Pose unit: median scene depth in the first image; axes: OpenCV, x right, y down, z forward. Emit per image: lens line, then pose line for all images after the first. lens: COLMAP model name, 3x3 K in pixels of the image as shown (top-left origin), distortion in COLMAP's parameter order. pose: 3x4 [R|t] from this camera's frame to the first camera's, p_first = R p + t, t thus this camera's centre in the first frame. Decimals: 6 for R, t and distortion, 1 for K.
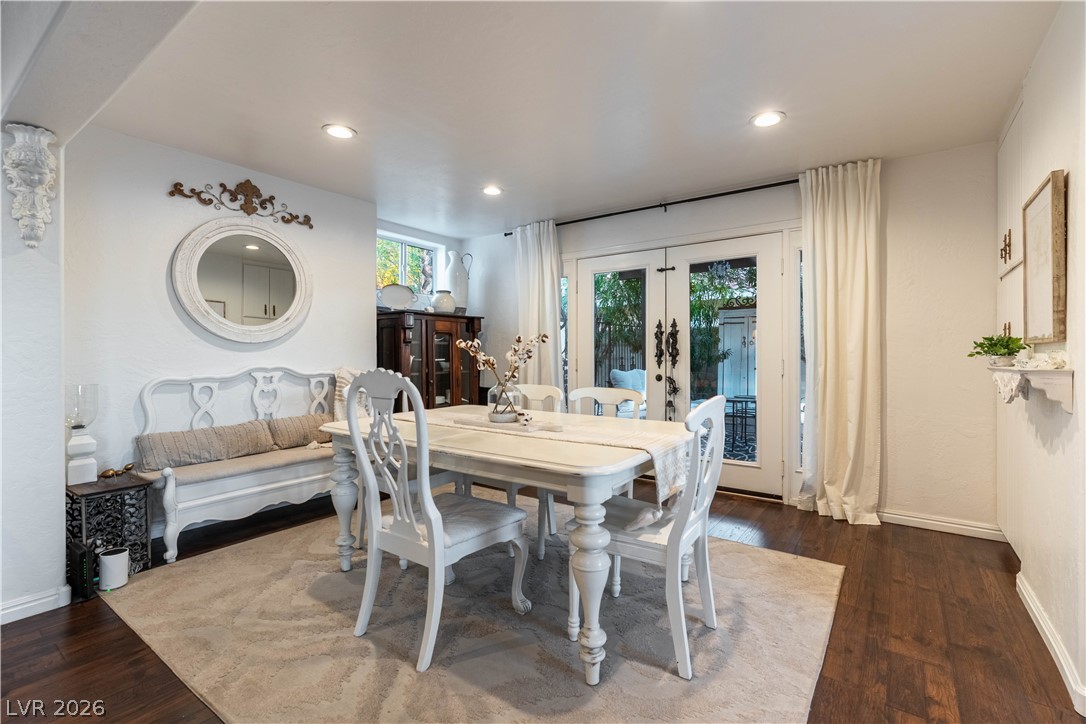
lens RADIAL K [[482.1, 0, 544.0], [0, 482.1, 357.1], [0, 0, 1]] dist [-0.000331, -0.000017]
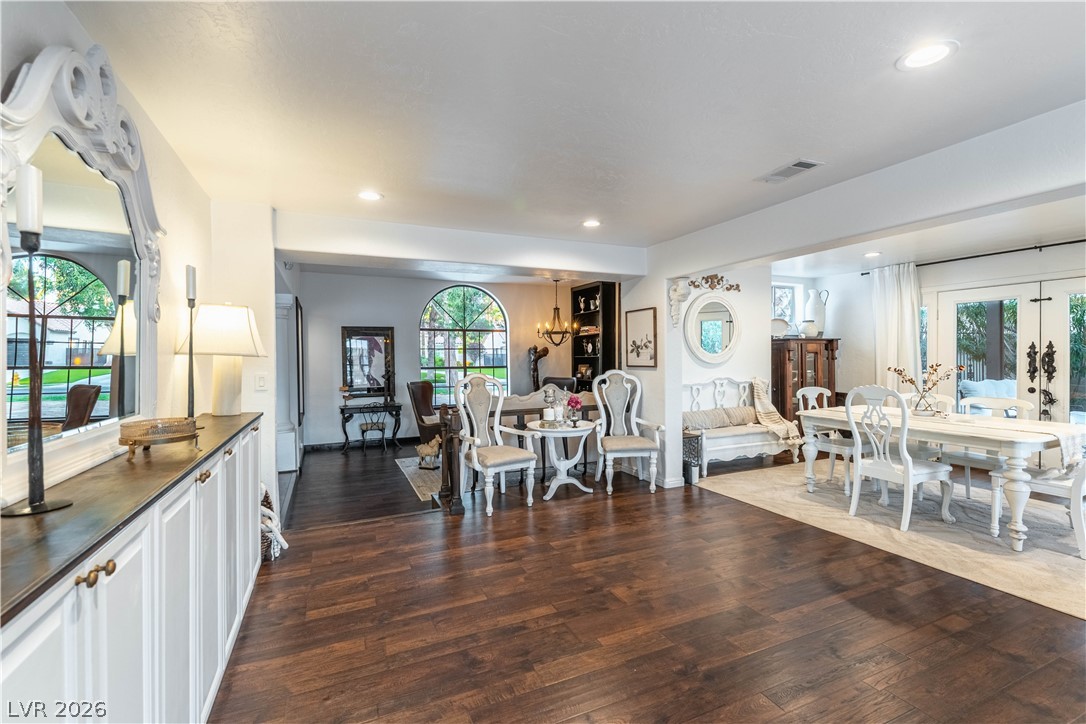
lens RADIAL K [[463.8, 0, 543.0], [0, 463.8, 362.0], [0, 0, 1]] dist [-0.008770, 0.000127]
pose [[0.866041, 0.001636, -0.499970, -0.251074], [0.002530, 0.999968, 0.007654, -0.040246], [0.499967, -0.007894, 0.866009, -0.614288]]
